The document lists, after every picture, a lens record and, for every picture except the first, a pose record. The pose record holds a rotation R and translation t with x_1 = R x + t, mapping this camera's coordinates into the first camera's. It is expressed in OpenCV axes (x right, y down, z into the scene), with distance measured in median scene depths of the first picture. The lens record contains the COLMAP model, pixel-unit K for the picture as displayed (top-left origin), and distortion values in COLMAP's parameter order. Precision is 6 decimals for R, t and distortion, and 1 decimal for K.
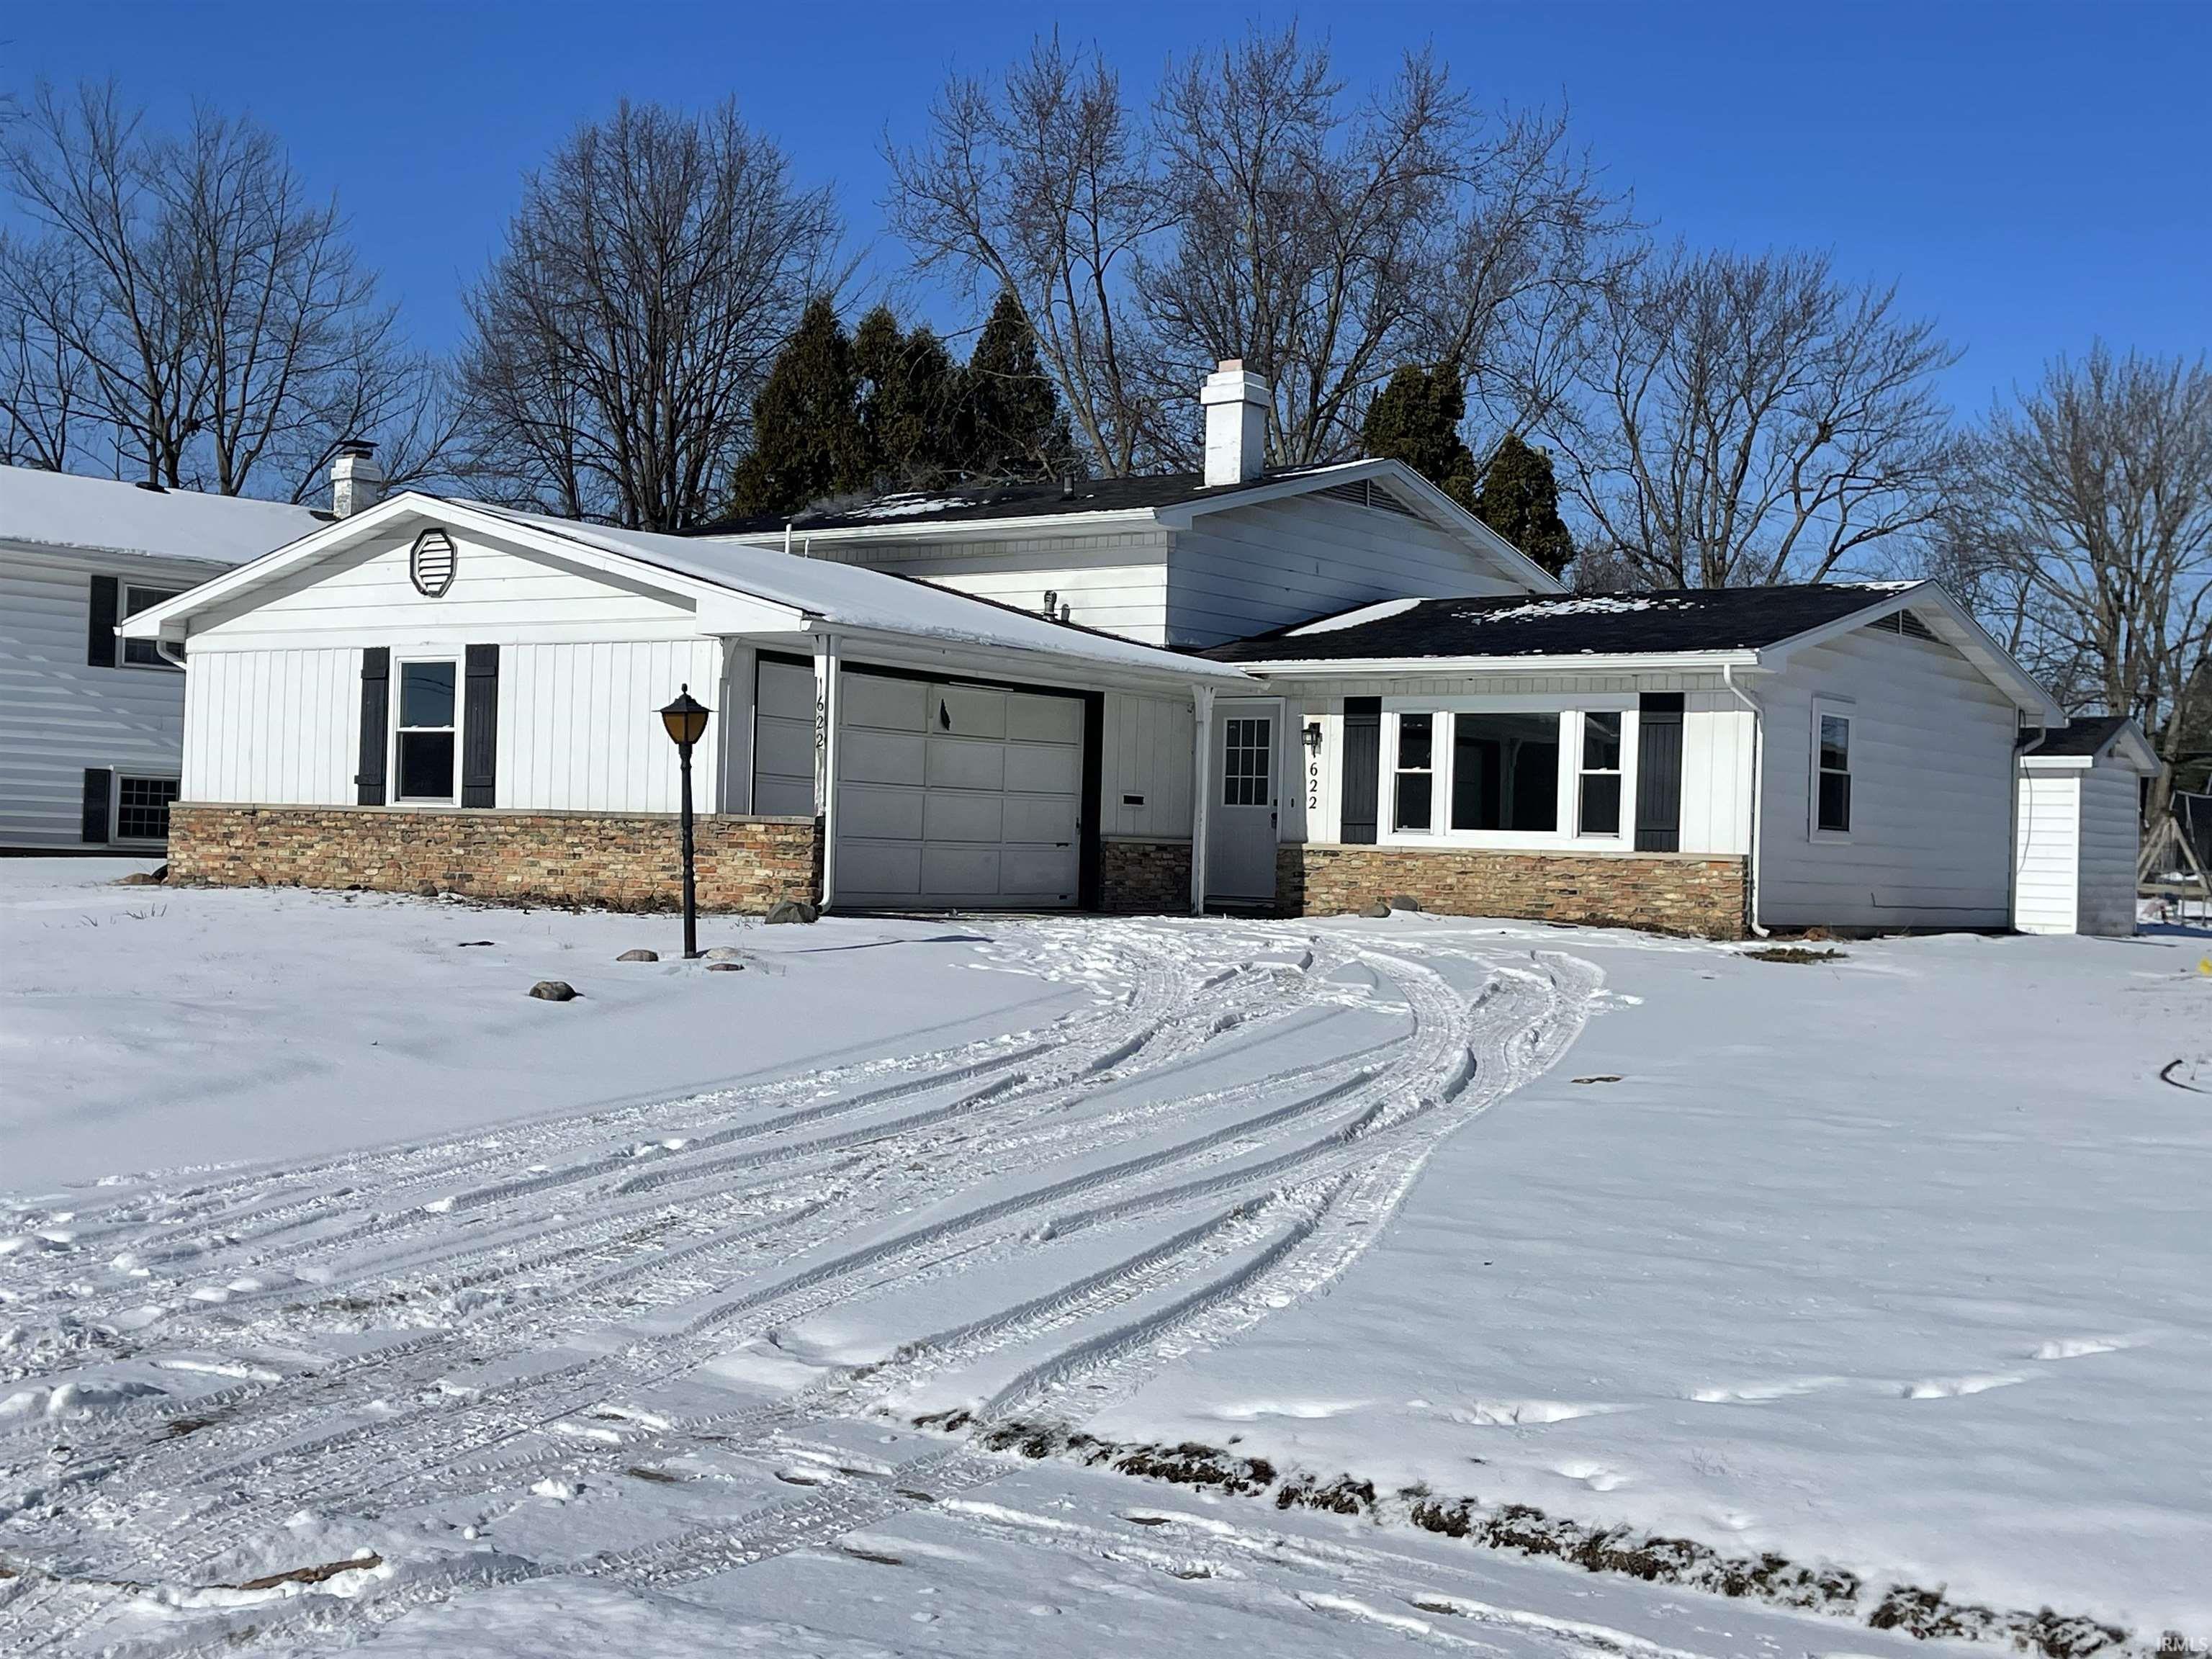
lens RADIAL K [[2637.7, 0, 1106.0], [0, 2637.7, 829.5], [0, 0, 1]] dist [0.152642, 0.003553]
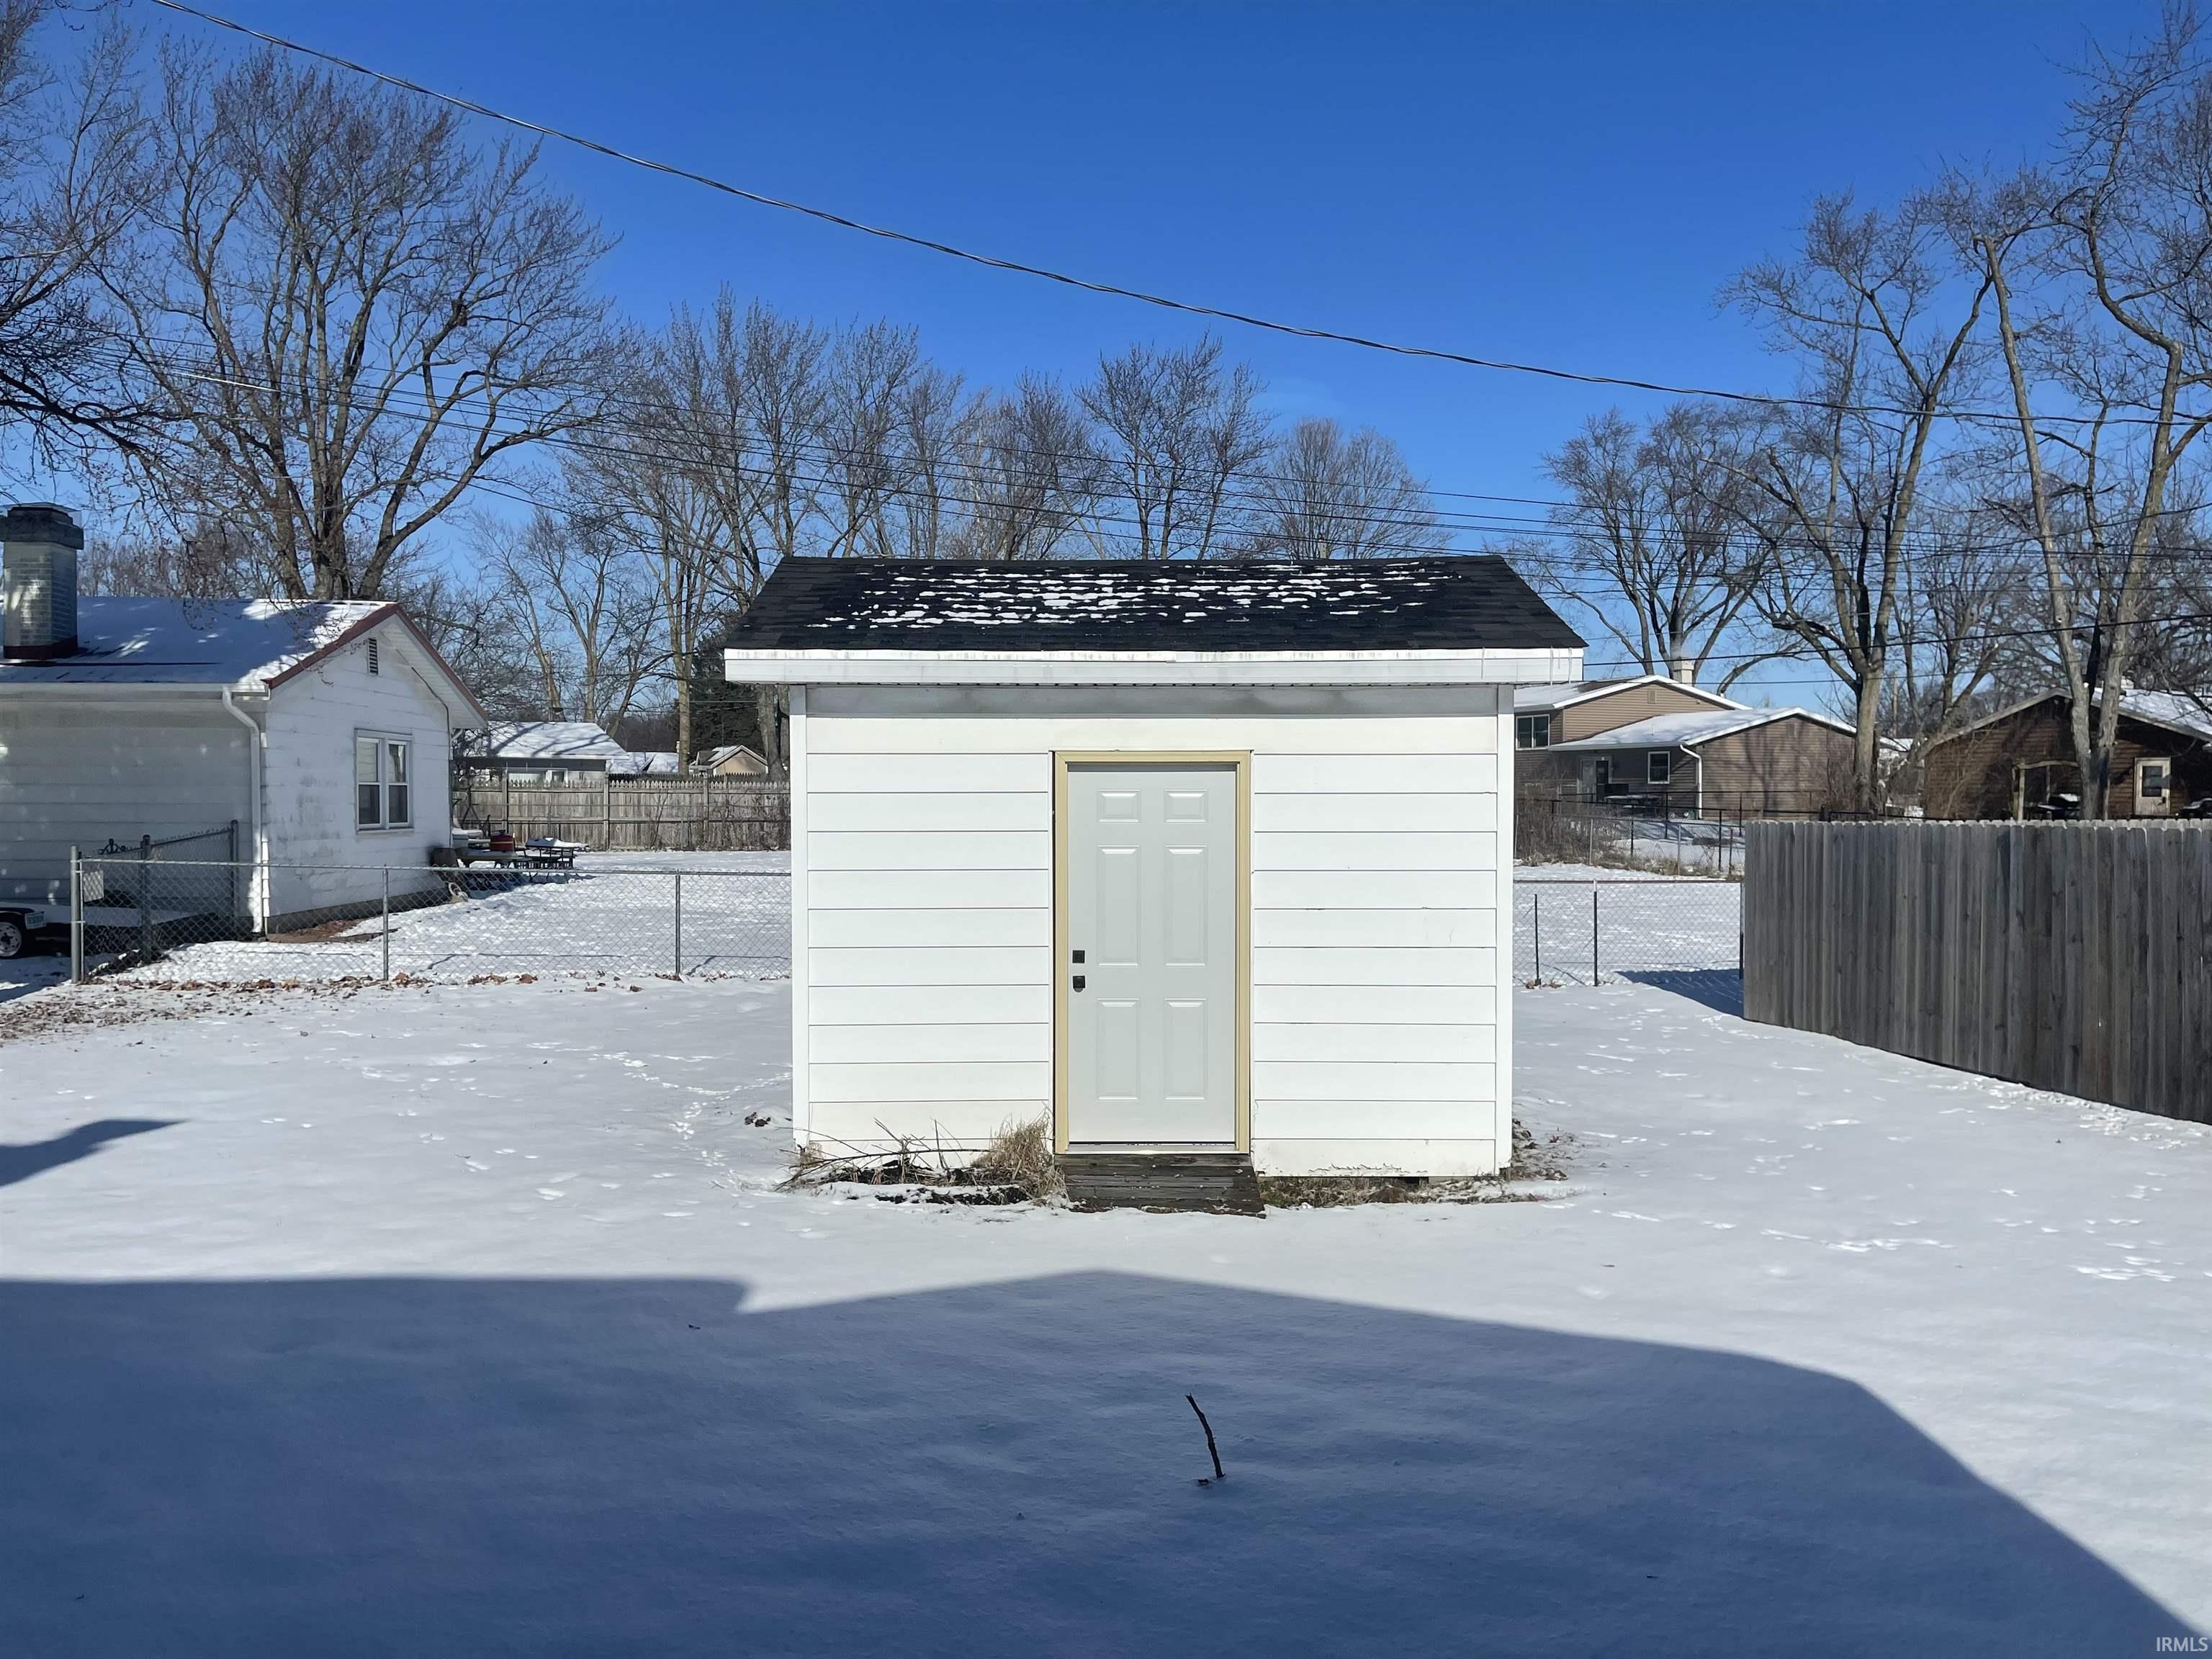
lens RADIAL K [[1671.2, 0, 1094.2], [0, 1671.2, 835.4], [0, 0, 1]] dist [0.066995, -0.103357]
pose [[0.793829, -0.035076, 0.607129, 0.100837], [0.018885, 0.999276, 0.033040, 0.000205], [-0.607848, -0.014762, 0.793916, 0.461406]]
